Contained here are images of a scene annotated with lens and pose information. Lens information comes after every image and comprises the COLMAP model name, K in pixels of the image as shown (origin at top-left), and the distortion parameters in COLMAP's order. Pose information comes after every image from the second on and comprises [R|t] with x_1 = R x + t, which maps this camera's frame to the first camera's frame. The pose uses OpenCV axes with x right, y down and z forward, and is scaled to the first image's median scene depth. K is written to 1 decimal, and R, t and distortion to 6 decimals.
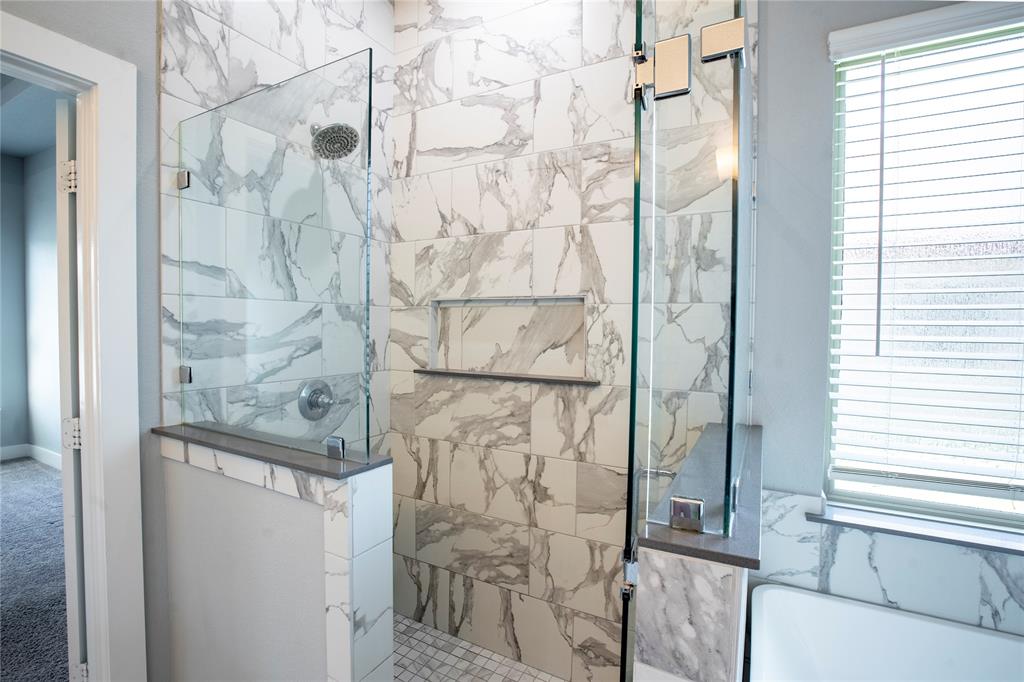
lens RADIAL K [[479.5, 0, 512.0], [0, 479.5, 341.0], [0, 0, 1]] dist [-0.043650, 0.000667]
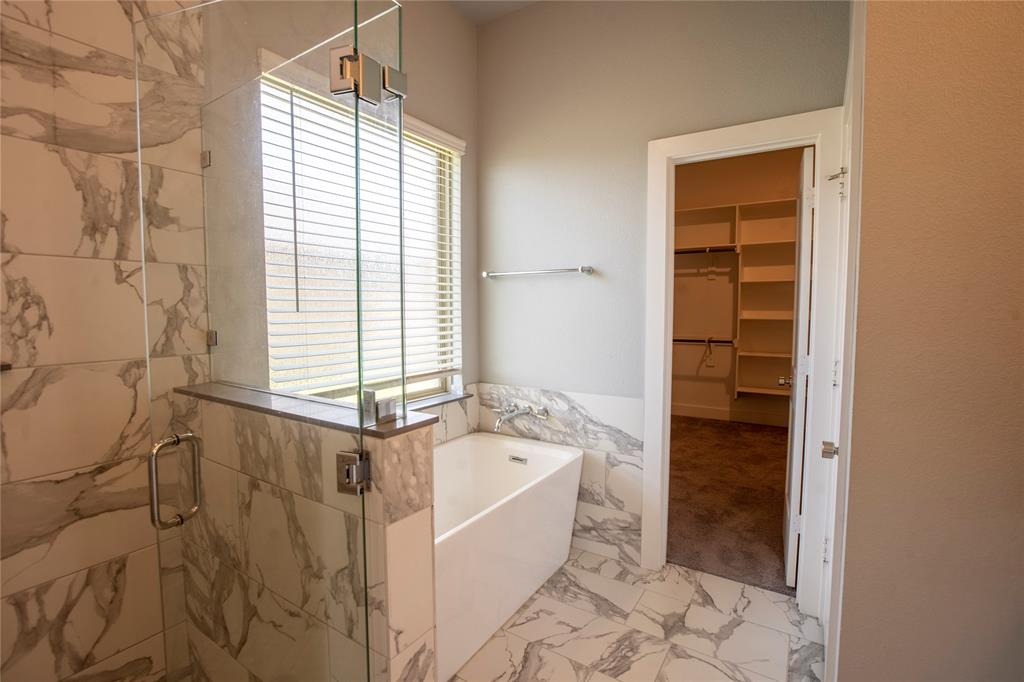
lens RADIAL K [[473.0, 0, 505.9], [0, 473.0, 342.5], [0, 0, 1]] dist [-0.053088, 0.015578]
pose [[0.063387, -0.080106, 0.994769, -0.460416], [0.035973, 0.996309, 0.077938, 0.030349], [-0.997340, 0.030845, 0.066035, 0.254229]]
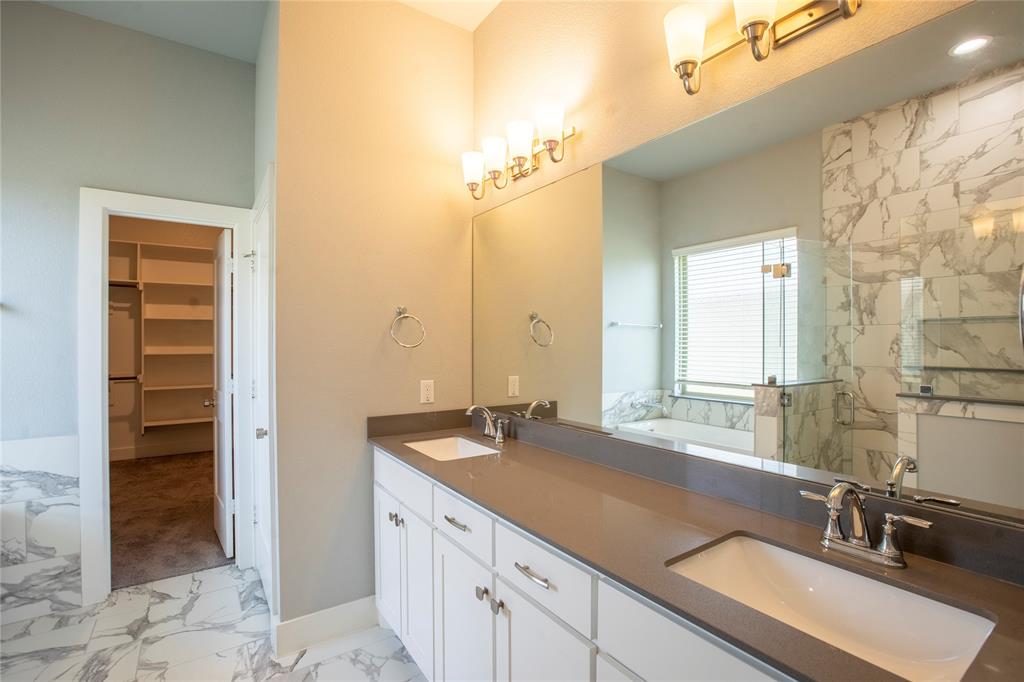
lens RADIAL K [[473.0, 0, 505.9], [0, 473.0, 342.5], [0, 0, 1]] dist [-0.053088, 0.015578]
pose [[-0.896061, -0.007599, 0.443865, -0.640478], [0.007614, 0.999443, 0.032483, 0.019748], [-0.443865, 0.032486, -0.895505, 0.423671]]
